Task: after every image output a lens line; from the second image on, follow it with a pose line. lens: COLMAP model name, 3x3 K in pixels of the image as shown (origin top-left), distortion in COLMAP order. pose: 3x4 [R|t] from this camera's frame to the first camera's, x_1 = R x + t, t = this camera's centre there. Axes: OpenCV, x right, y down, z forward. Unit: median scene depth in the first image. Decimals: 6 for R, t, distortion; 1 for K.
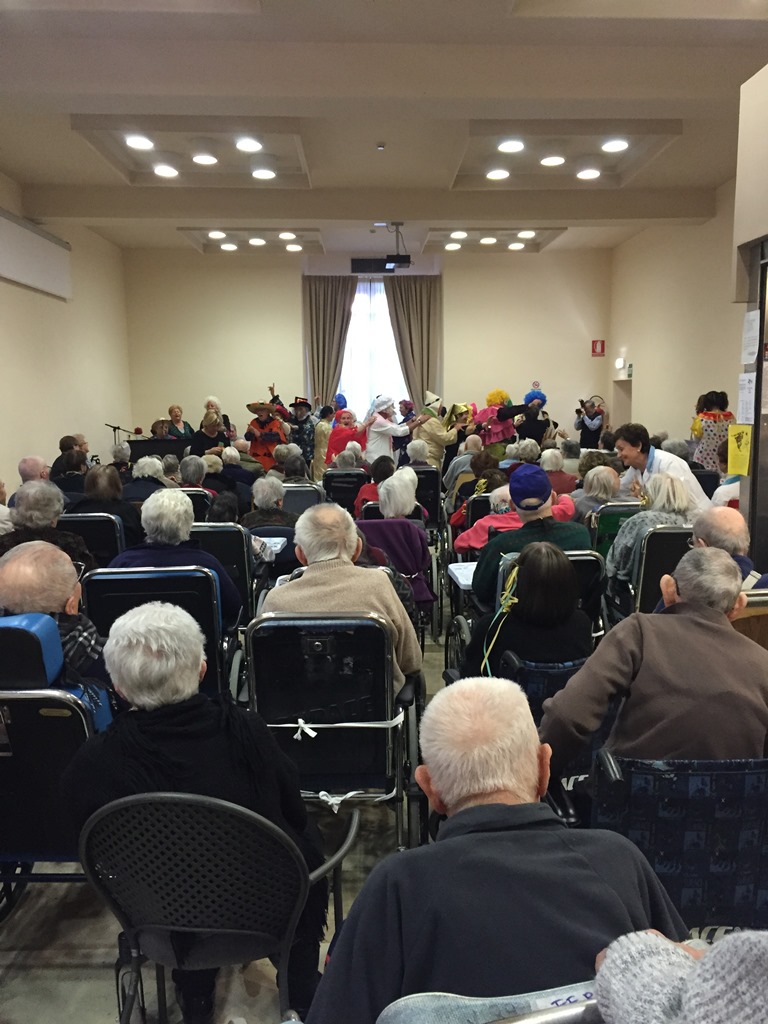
lens RADIAL K [[874.9, 0, 381.3], [0, 874.9, 513.9], [0, 0, 1]] dist [0.088244, -0.118182]
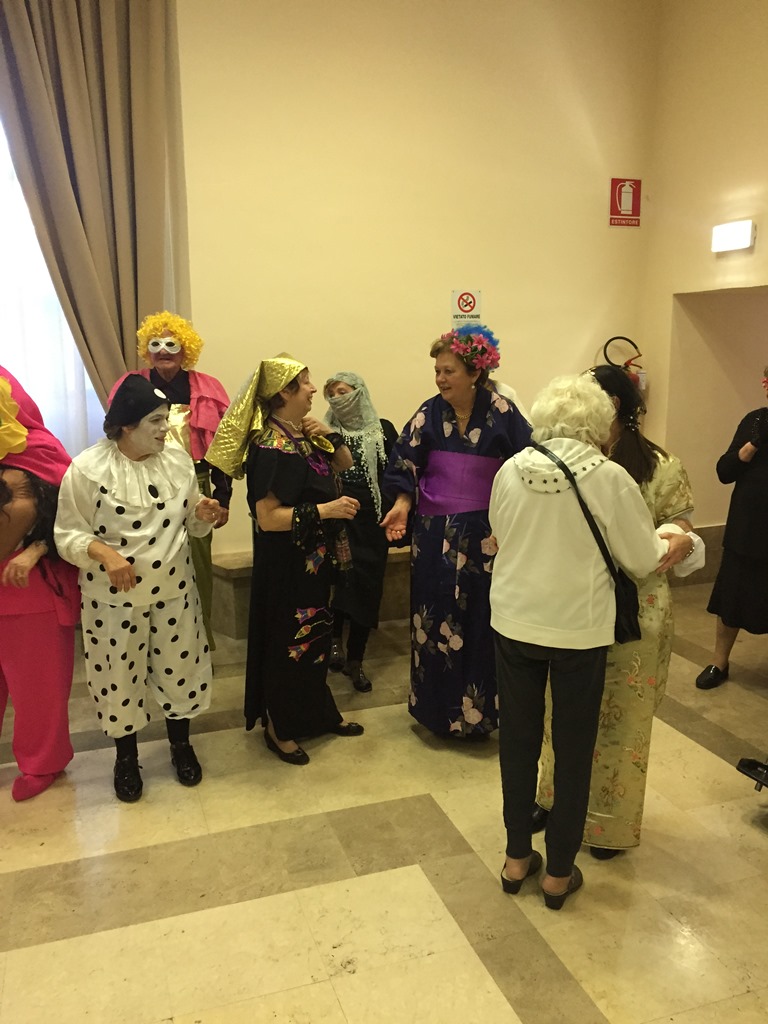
lens RADIAL K [[874.9, 0, 381.3], [0, 874.9, 513.9], [0, 0, 1]] dist [0.088244, -0.118182]
pose [[0.964408, -0.043517, 0.260812, 0.164605], [0.027052, 0.997427, 0.066391, -0.282619], [-0.263030, -0.056973, 0.963104, 2.150306]]
